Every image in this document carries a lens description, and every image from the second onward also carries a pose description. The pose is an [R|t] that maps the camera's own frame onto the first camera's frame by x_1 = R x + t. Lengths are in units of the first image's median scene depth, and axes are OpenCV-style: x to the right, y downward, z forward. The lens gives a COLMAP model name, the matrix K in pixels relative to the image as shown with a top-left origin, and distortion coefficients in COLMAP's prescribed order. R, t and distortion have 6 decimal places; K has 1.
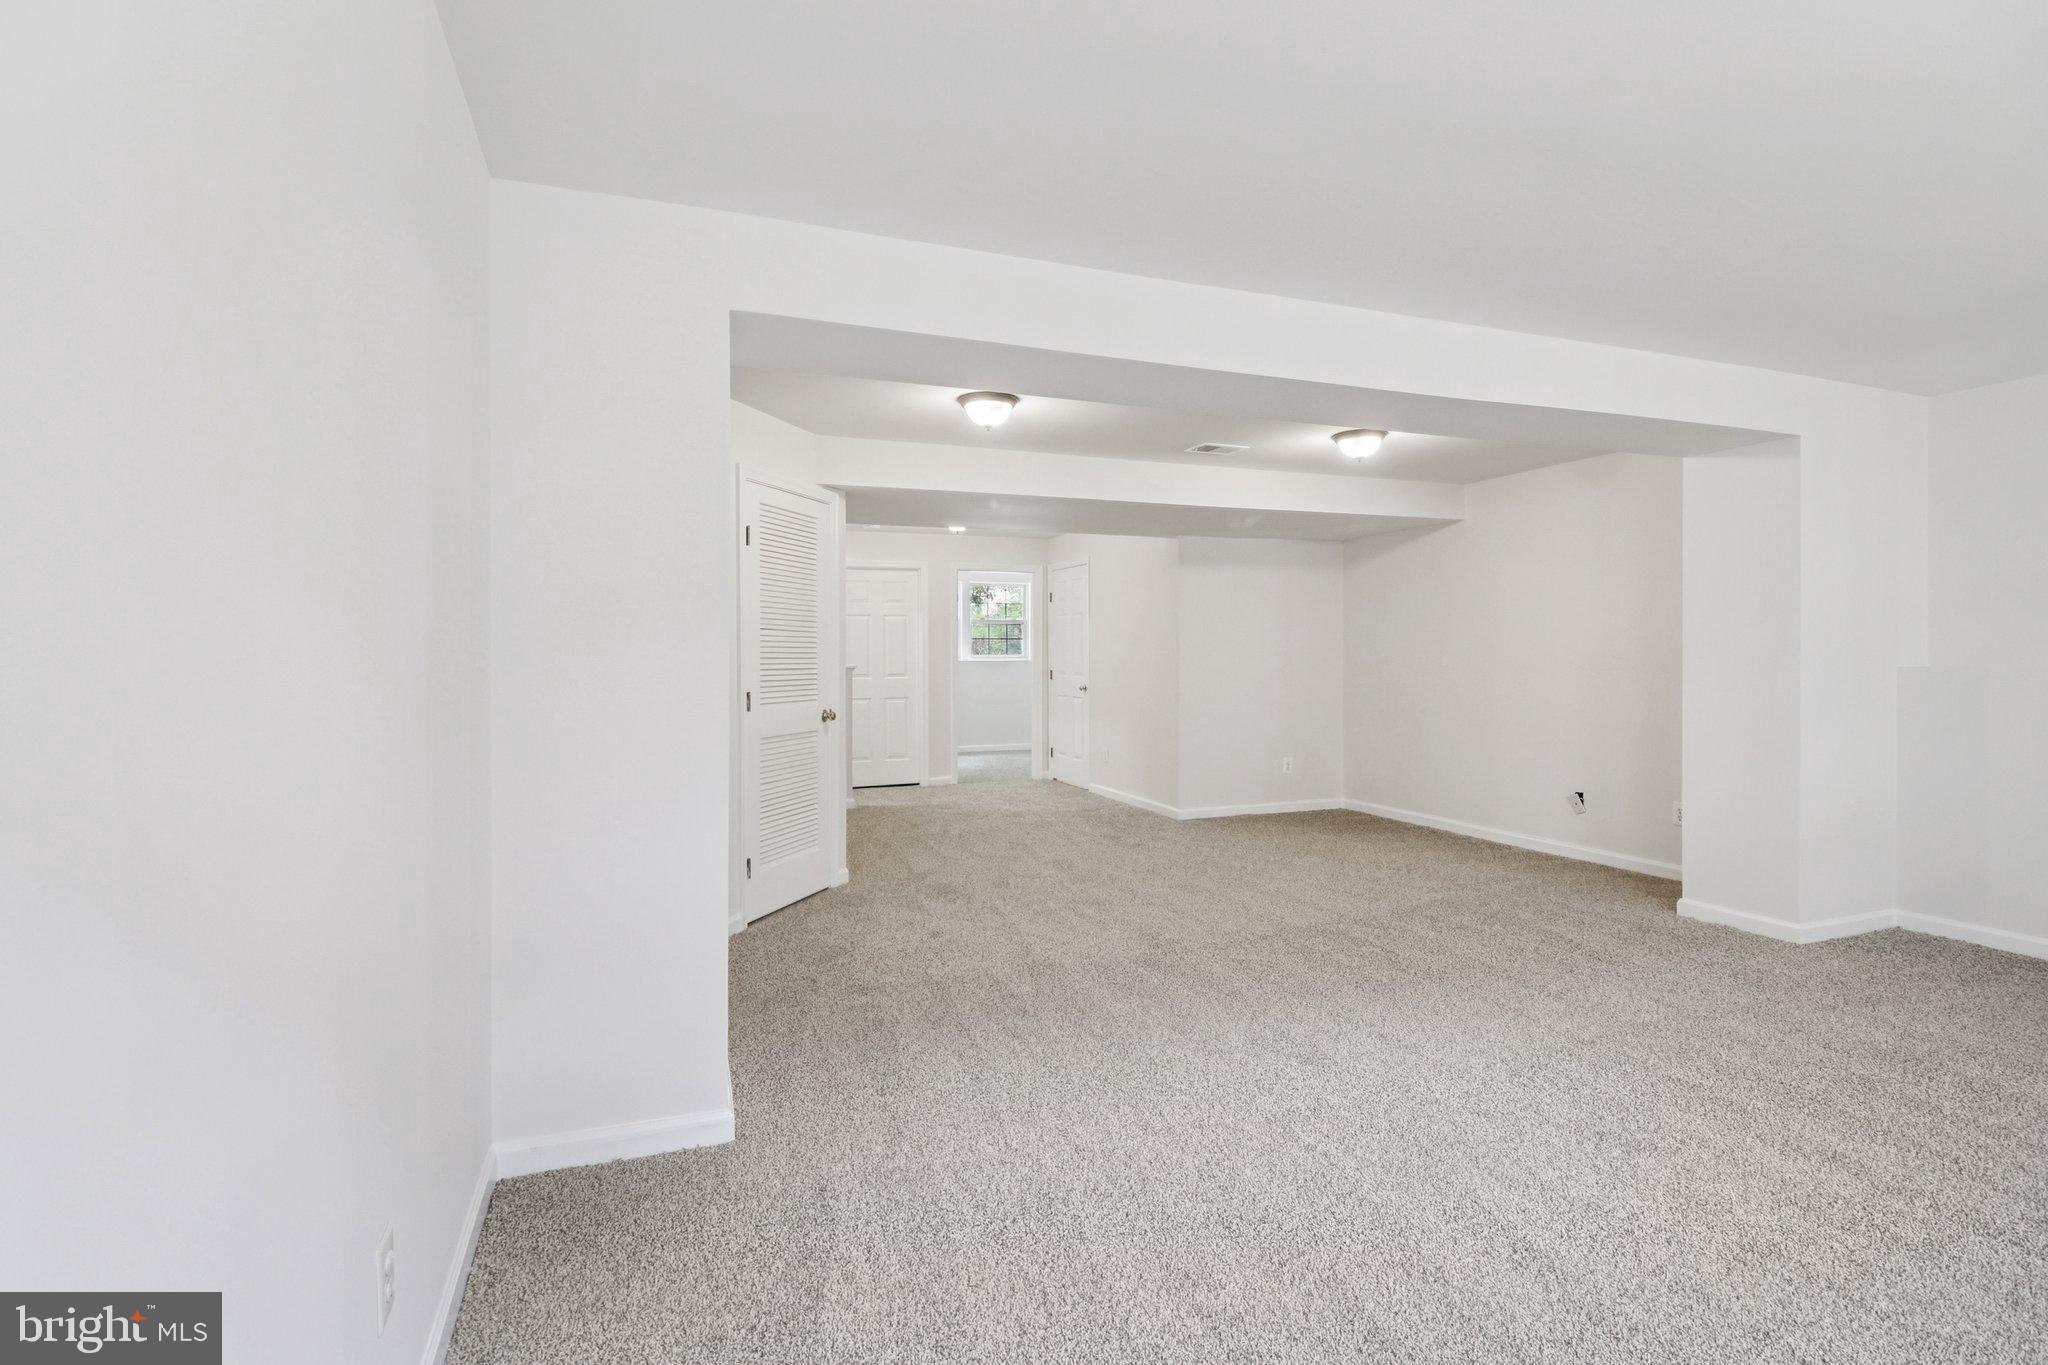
lens RADIAL K [[962.6, 0, 988.9], [0, 962.6, 672.5], [0, 0, 1]] dist [-0.003472, -0.011812]
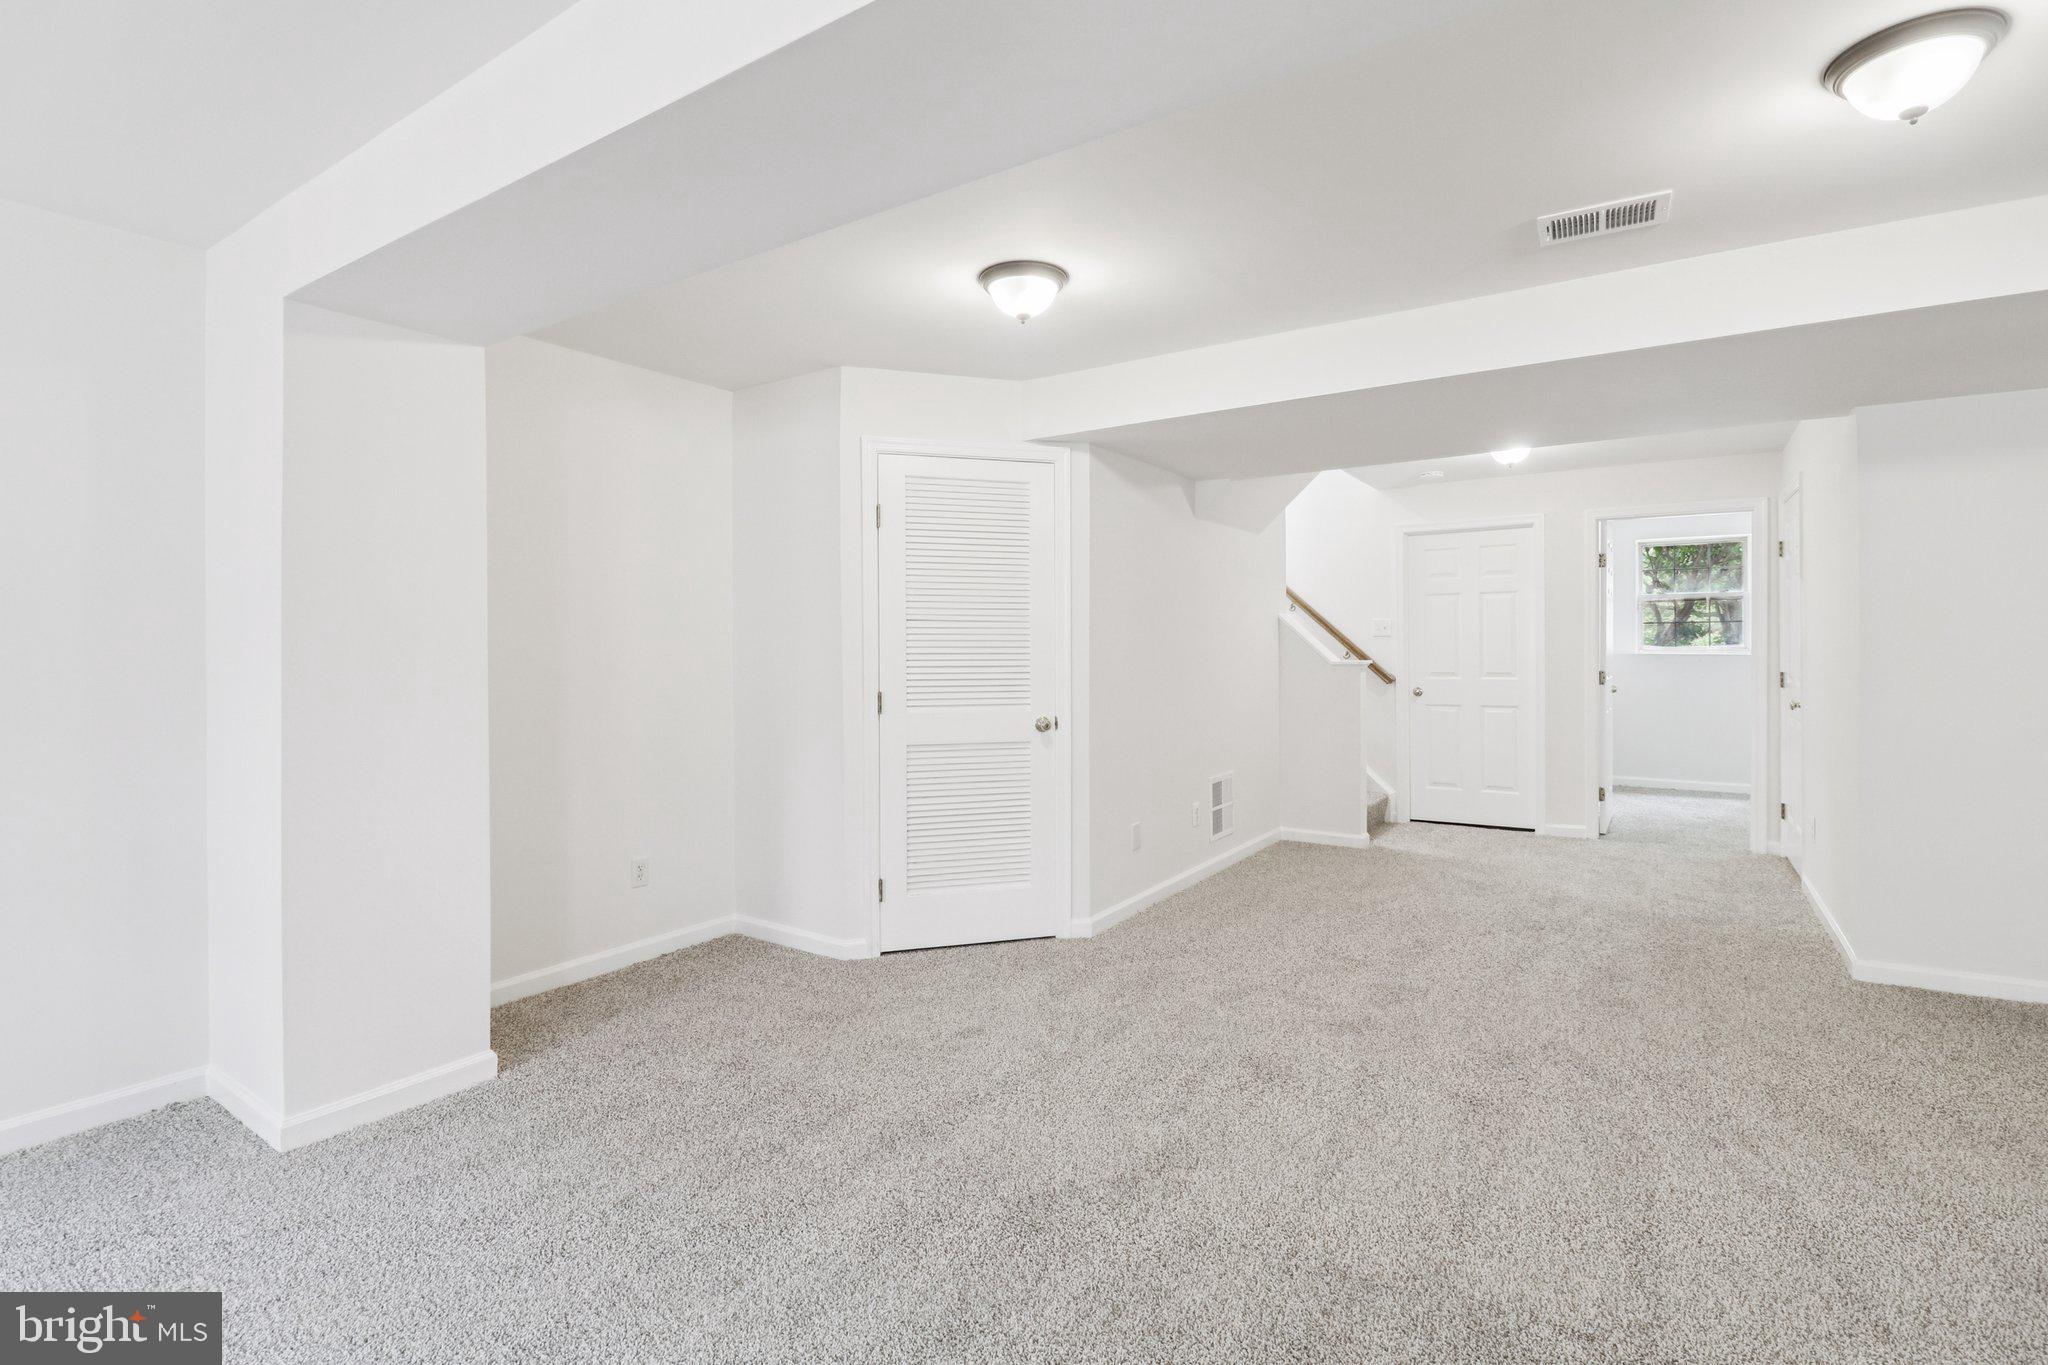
lens RADIAL K [[962.6, 0, 1017.8], [0, 962.6, 648.7], [0, 0, 1]] dist [-0.003472, -0.011812]
pose [[0.598614, 0.001190, -0.801036, 0.465206], [-0.012291, 0.999895, -0.007699, -0.012298], [0.800943, 0.014454, 0.598566, 0.498125]]
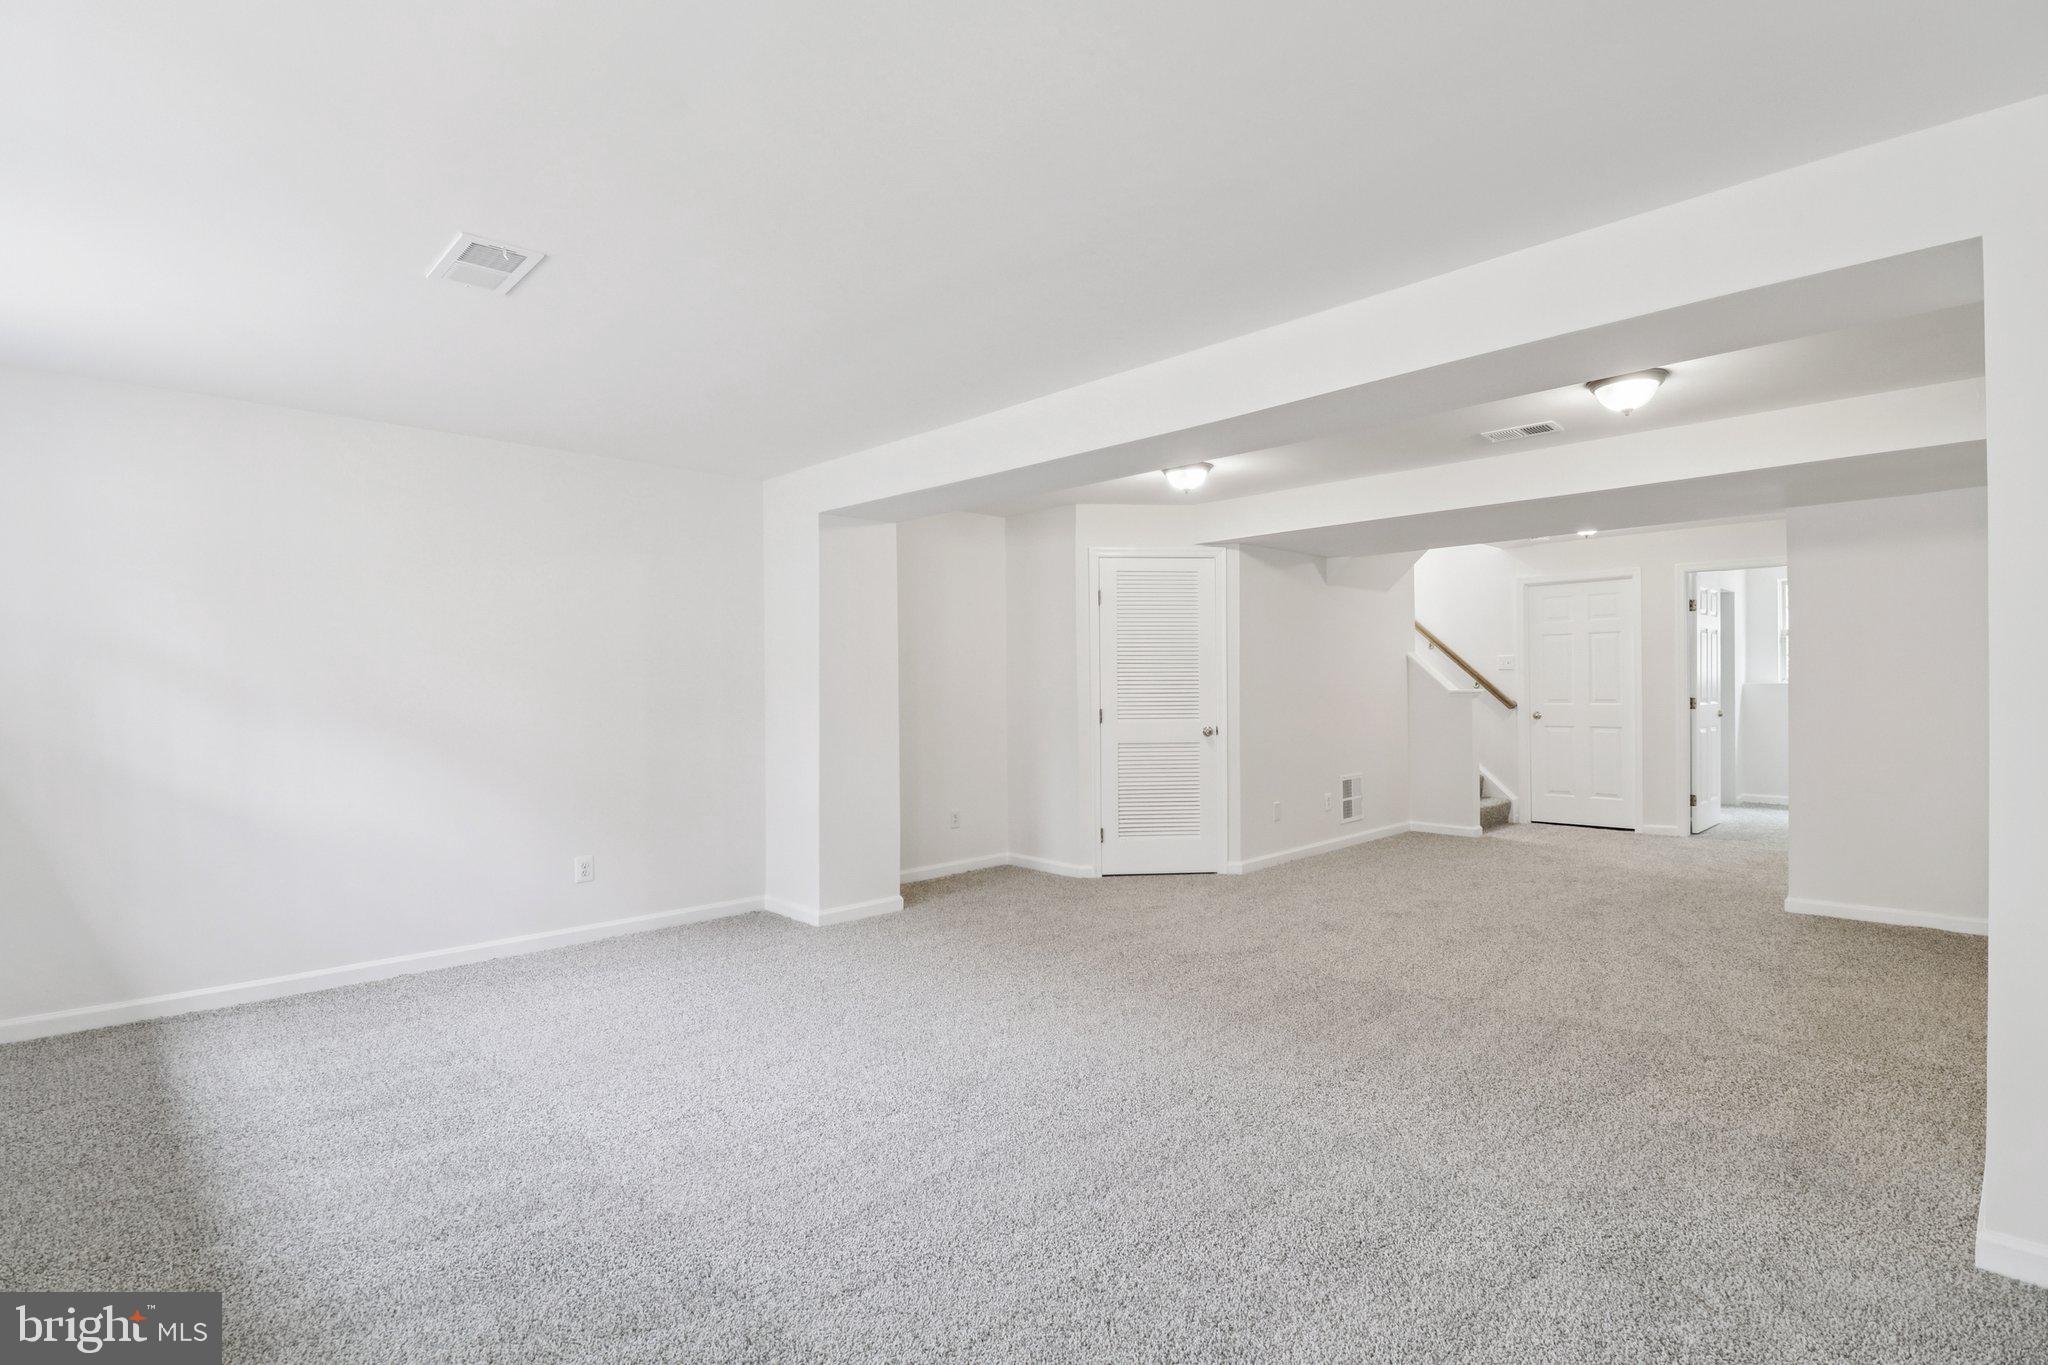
lens RADIAL K [[962.6, 0, 1011.5], [0, 962.6, 690.5], [0, 0, 1]] dist [-0.003472, -0.011812]
pose [[0.414866, 0.006111, -0.909862, 0.843743], [-0.008398, 0.999961, 0.002887, -0.008611], [0.909844, 0.006443, 0.414901, 0.262317]]
